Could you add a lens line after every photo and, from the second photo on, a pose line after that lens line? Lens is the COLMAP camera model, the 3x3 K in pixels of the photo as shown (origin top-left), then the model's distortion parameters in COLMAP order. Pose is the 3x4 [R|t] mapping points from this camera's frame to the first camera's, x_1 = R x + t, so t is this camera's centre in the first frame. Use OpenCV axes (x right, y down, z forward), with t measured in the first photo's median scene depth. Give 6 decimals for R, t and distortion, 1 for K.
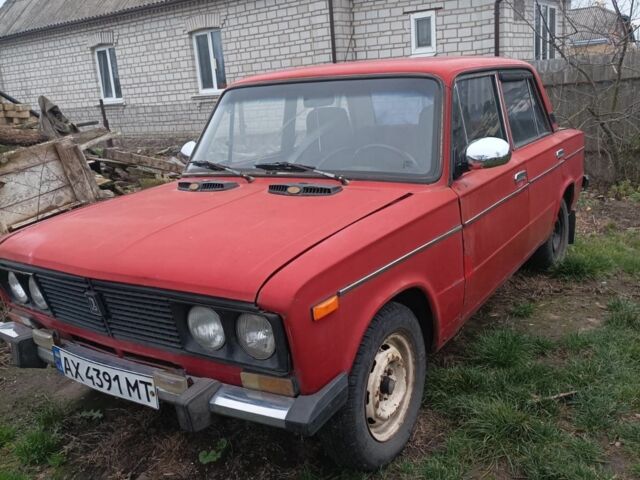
lens RADIAL K [[612.4, 0, 321.1], [0, 612.4, 241.1], [0, 0, 1]] dist [0.029734, 0.000000]
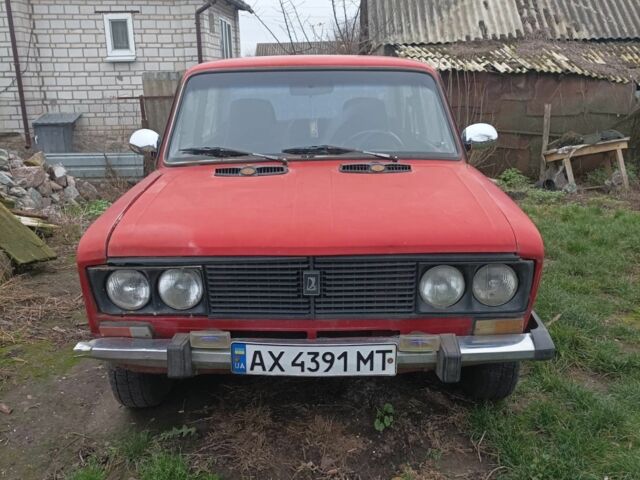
lens RADIAL K [[612.4, 0, 321.4], [0, 612.4, 239.0], [0, 0, 1]] dist [0.029734, 0.000000]
pose [[0.839769, -0.085253, 0.536209, -0.620681], [0.095544, 0.995388, 0.008624, 0.018851], [-0.534471, 0.043990, 0.844041, 0.132903]]
